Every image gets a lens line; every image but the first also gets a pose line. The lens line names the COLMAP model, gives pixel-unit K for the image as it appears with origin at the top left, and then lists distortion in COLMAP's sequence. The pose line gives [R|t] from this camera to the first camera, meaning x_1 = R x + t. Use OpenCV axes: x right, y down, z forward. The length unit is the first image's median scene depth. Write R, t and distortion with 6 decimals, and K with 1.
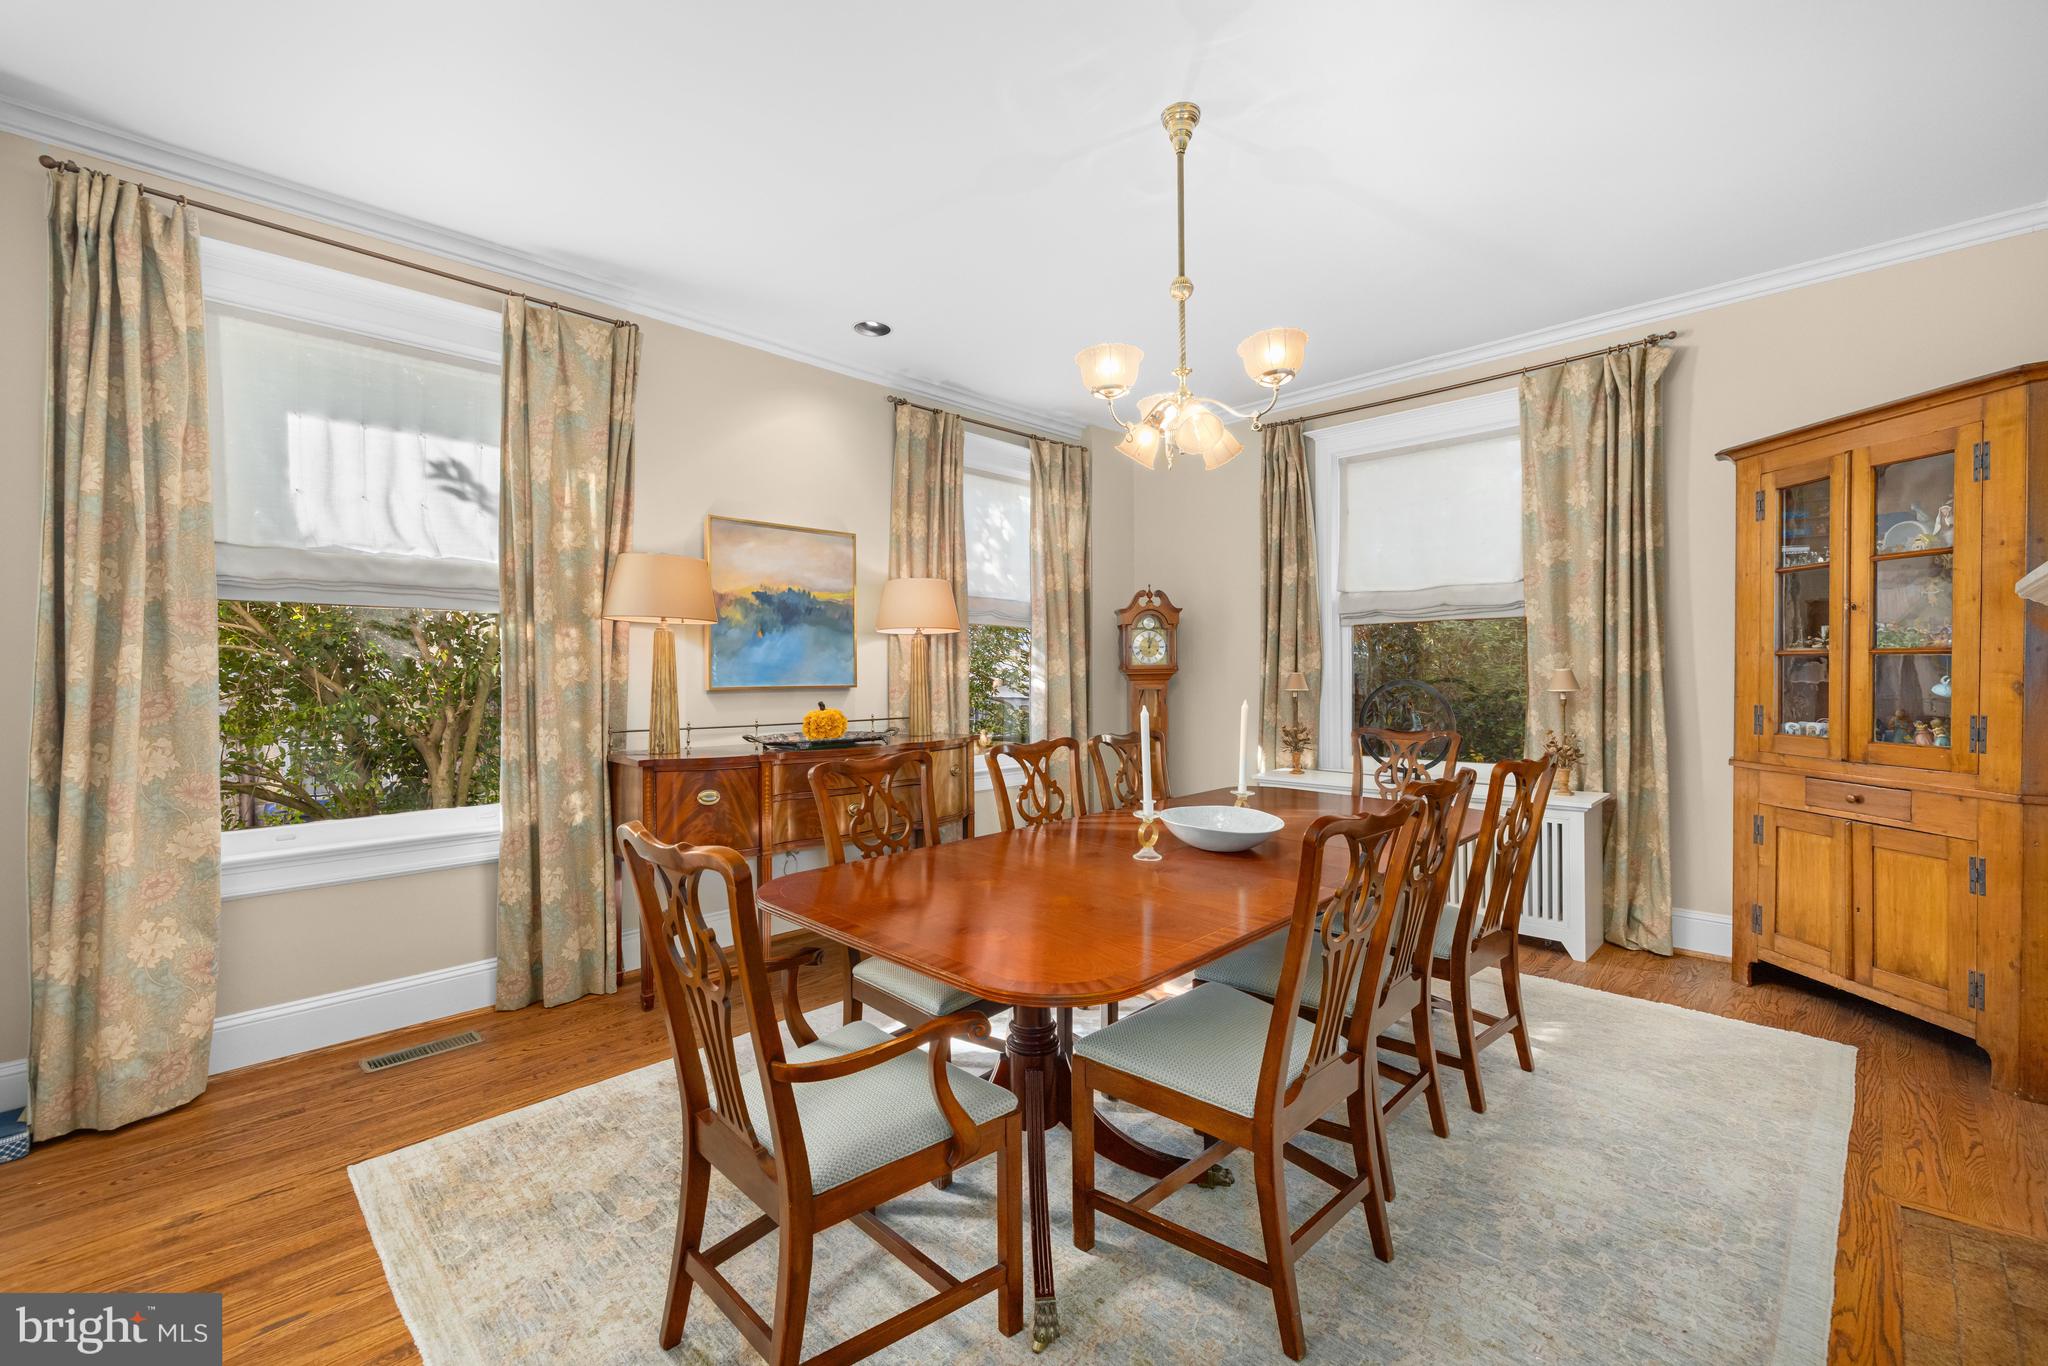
lens RADIAL K [[858.8, 0, 1021.0], [0, 858.8, 682.7], [0, 0, 1]] dist [-0.003540, 0.000017]
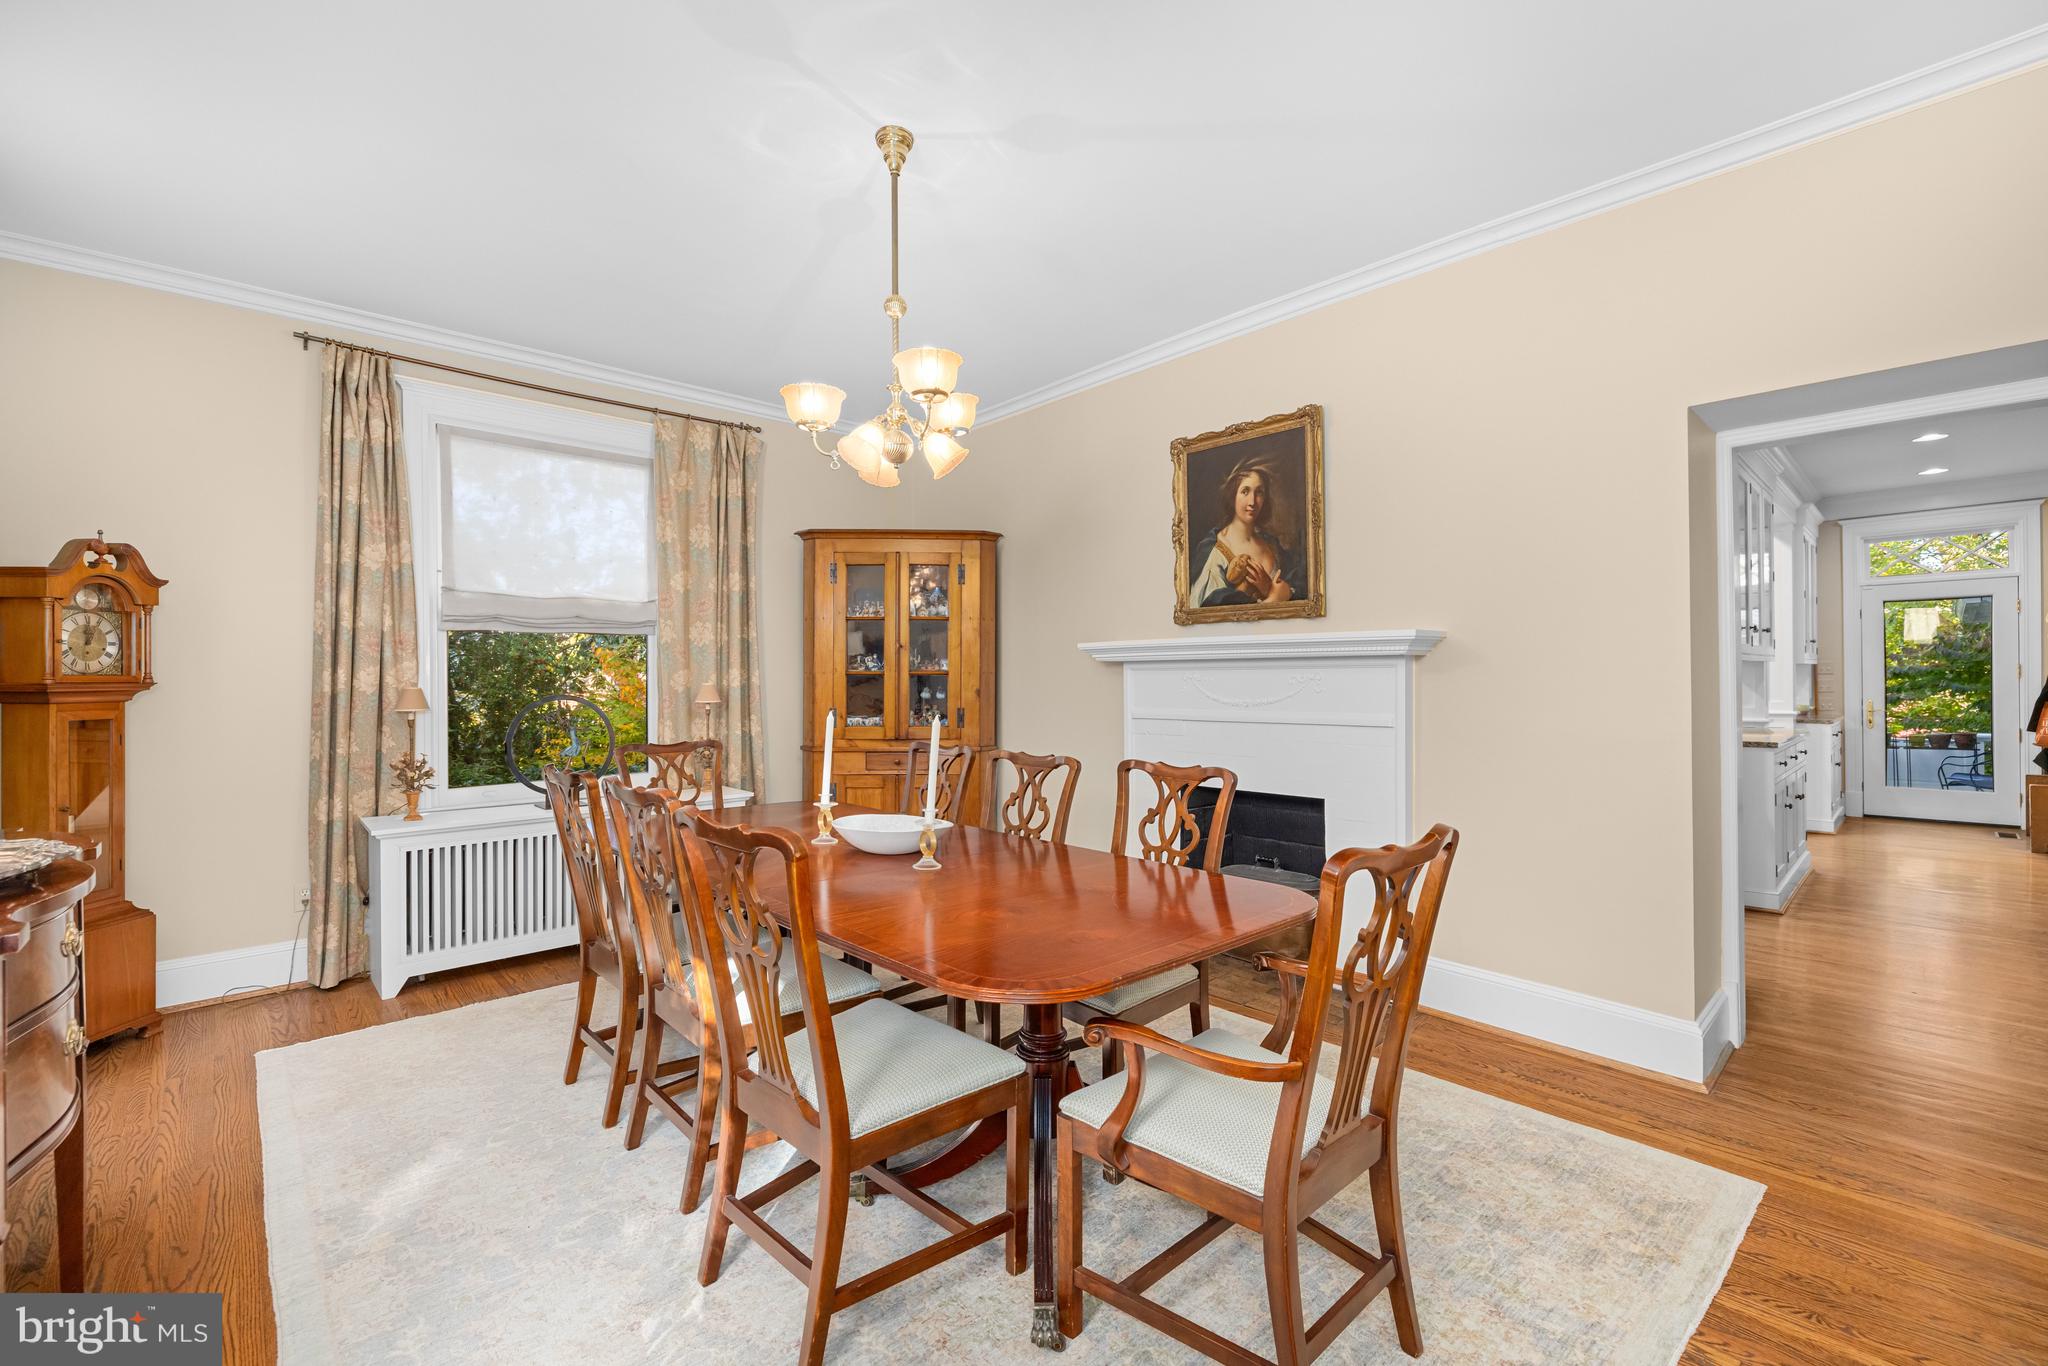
lens RADIAL K [[858.8, 0, 1021.0], [0, 858.8, 682.7], [0, 0, 1]] dist [-0.003540, 0.000017]
pose [[0.053912, 0.003443, 0.998540, -0.487731], [0.015555, 0.999870, -0.004288, -0.004881], [-0.998425, 0.015763, 0.053852, 0.488356]]
